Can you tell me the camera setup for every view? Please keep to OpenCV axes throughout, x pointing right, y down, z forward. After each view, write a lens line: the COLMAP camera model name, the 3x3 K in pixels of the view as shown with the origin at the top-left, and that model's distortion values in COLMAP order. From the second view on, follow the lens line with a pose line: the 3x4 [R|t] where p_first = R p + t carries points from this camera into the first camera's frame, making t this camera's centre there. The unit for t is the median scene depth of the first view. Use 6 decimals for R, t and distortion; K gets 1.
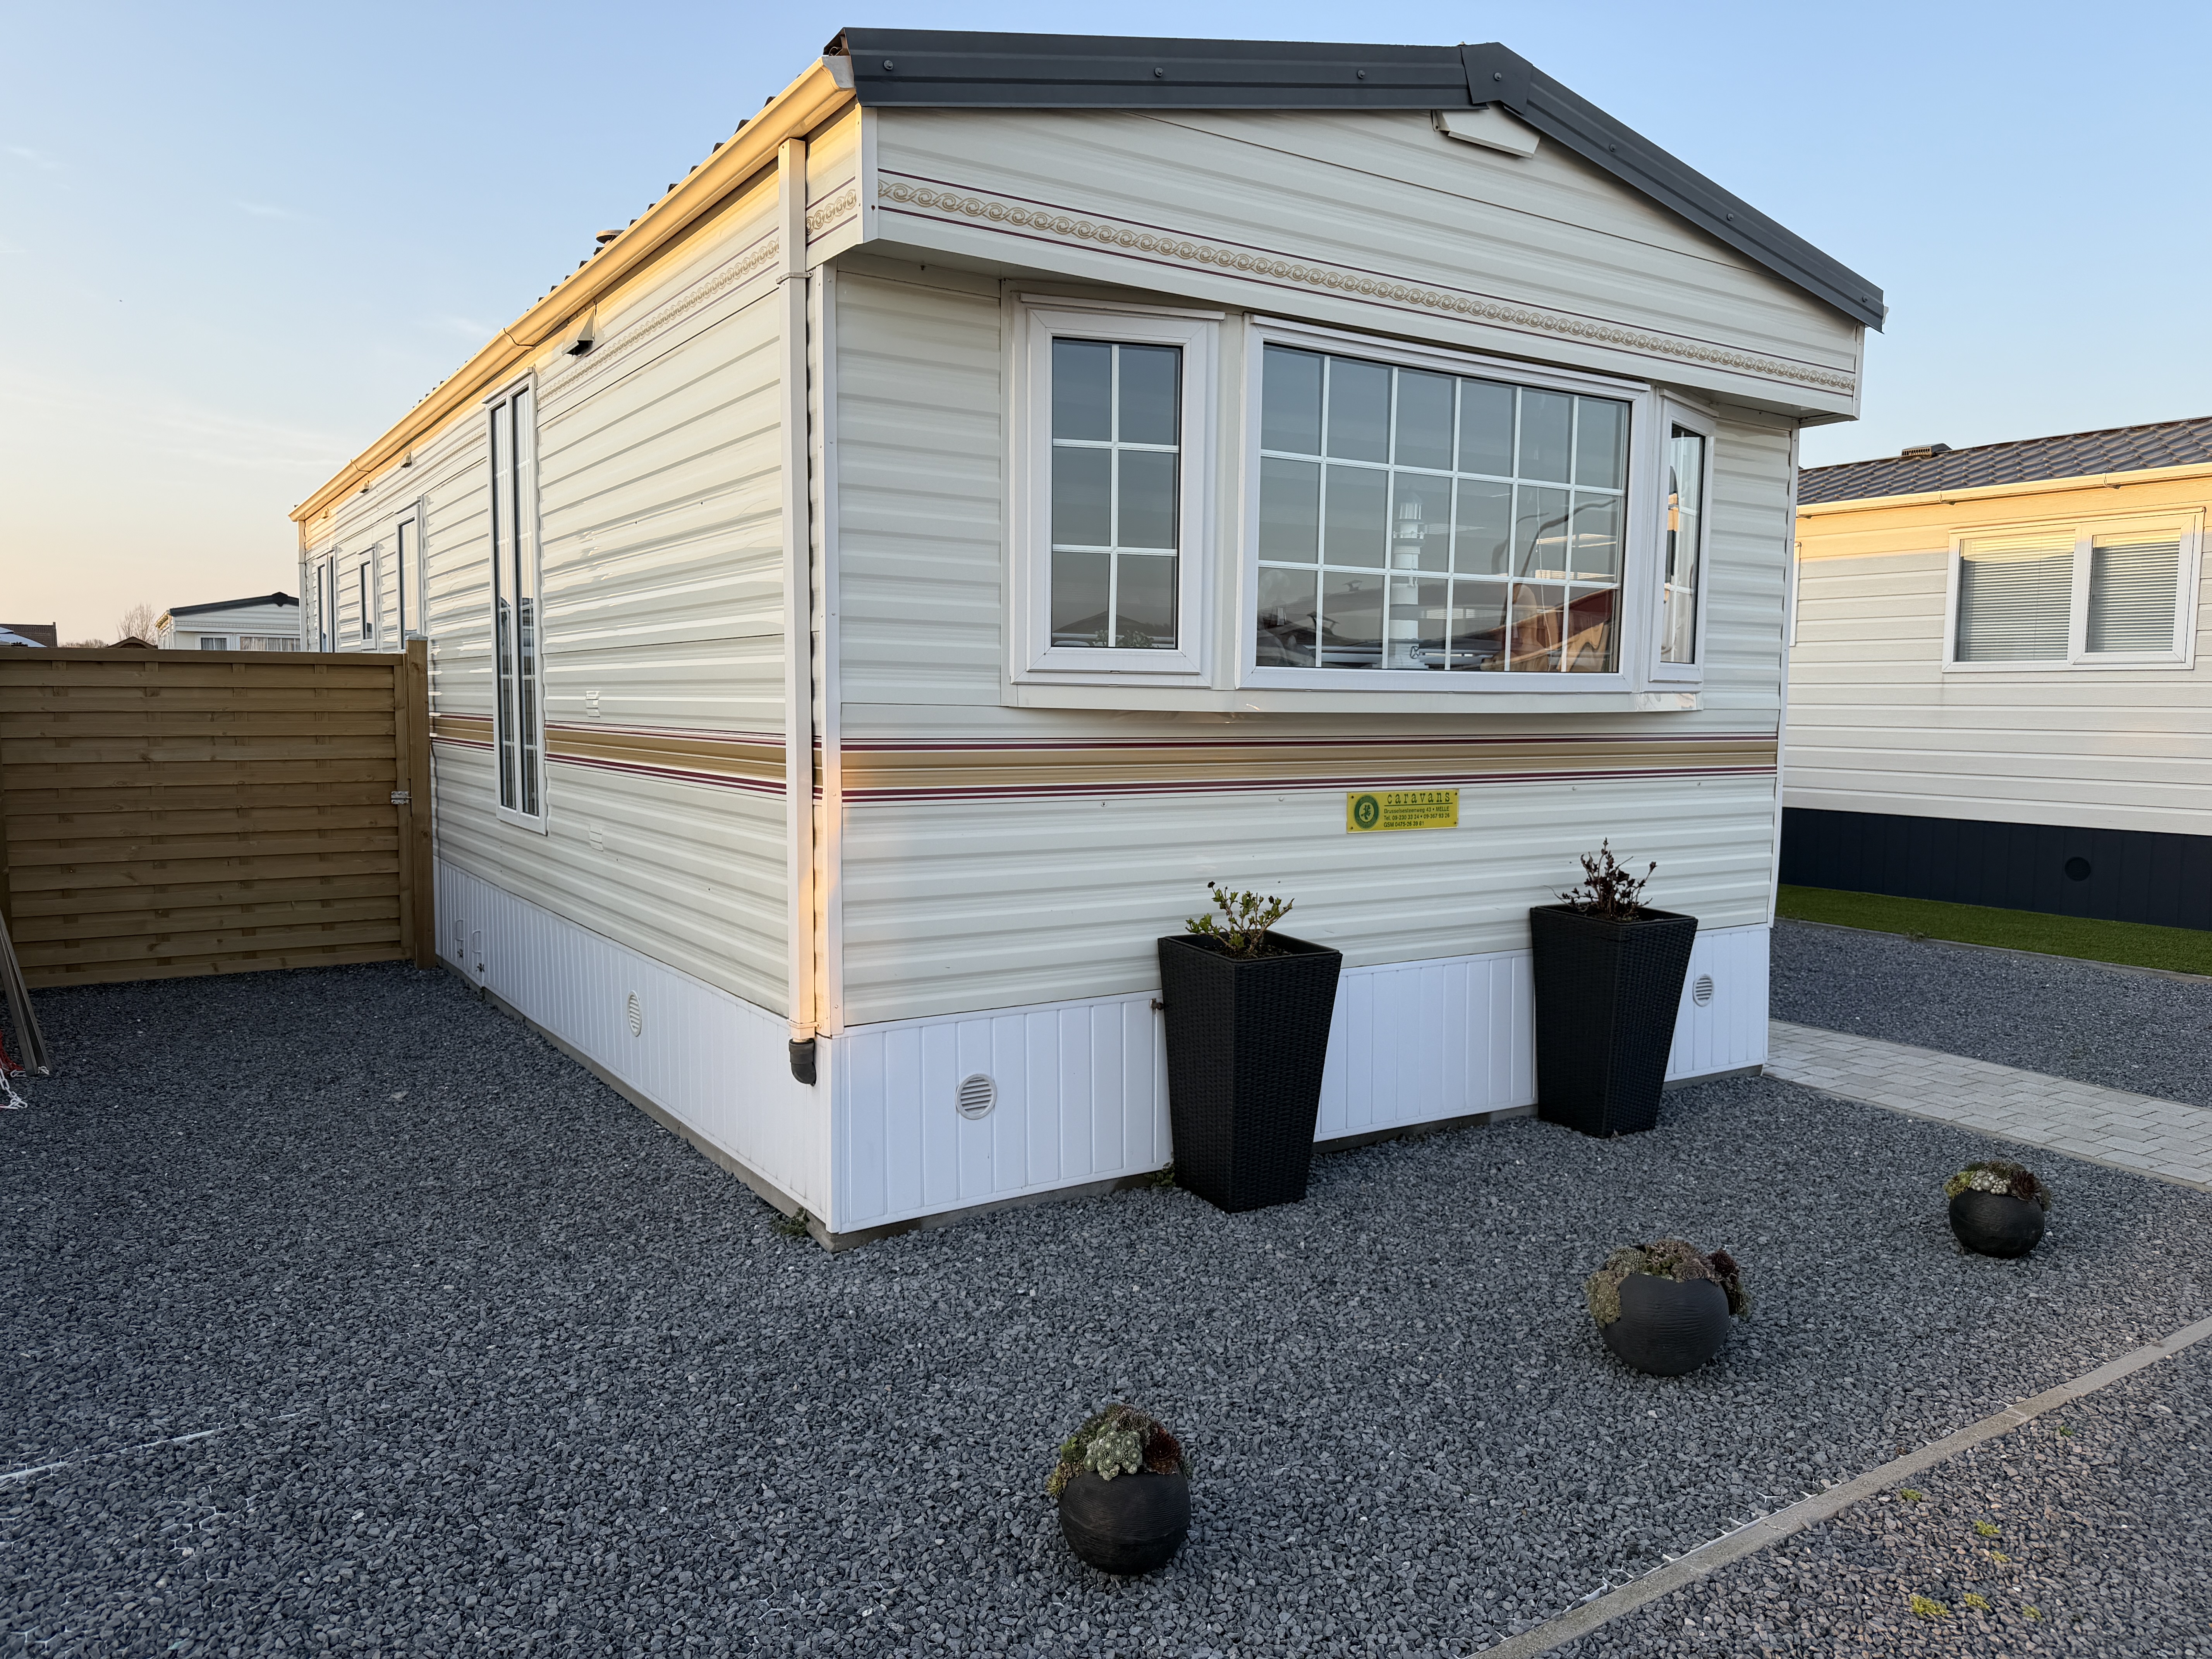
lens RADIAL K [[1557.1, 0, 1106.0], [0, 1557.1, 829.5], [0, 0, 1]] dist [0.109249, -0.161868]
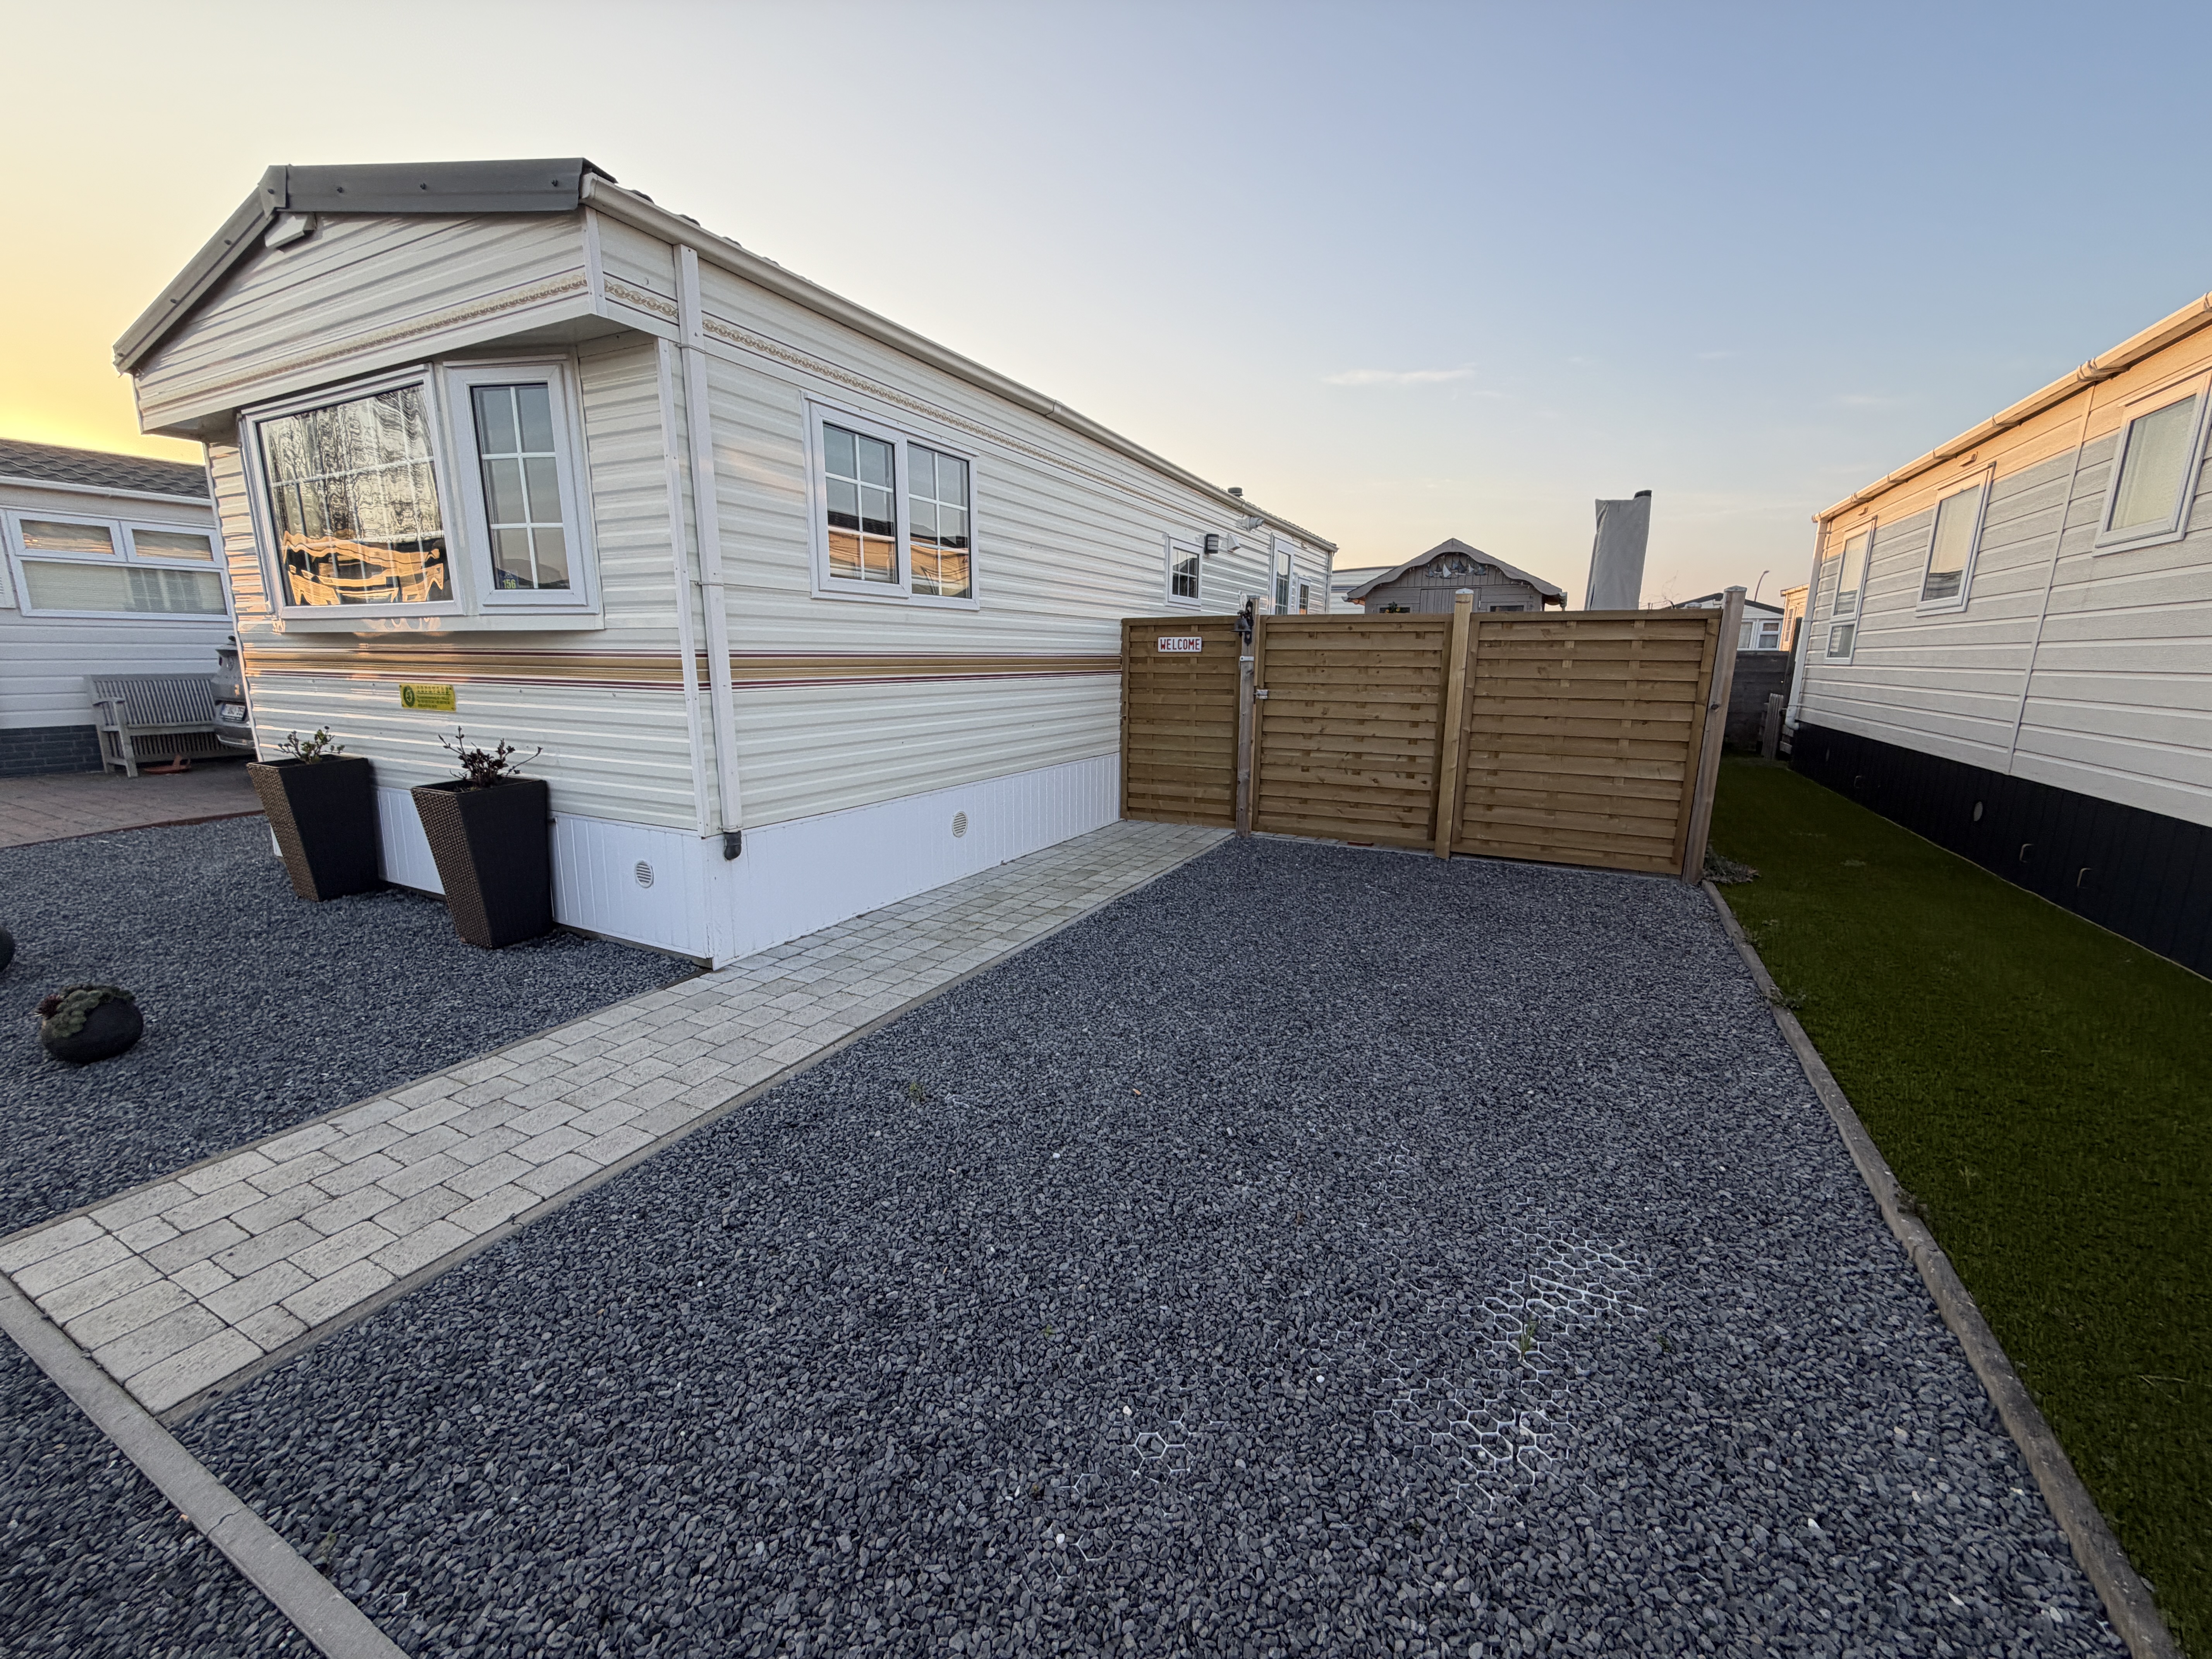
lens RADIAL K [[884.9, 0, 1093.7], [0, 884.9, 821.6], [0, 0, 1]] dist [0.000573, 0.000005]
pose [[0.494414, 0.156822, -0.854963, 1.340574], [-0.075146, 0.987619, 0.137699, -0.063248], [0.865972, -0.003833, 0.500078, 1.179320]]
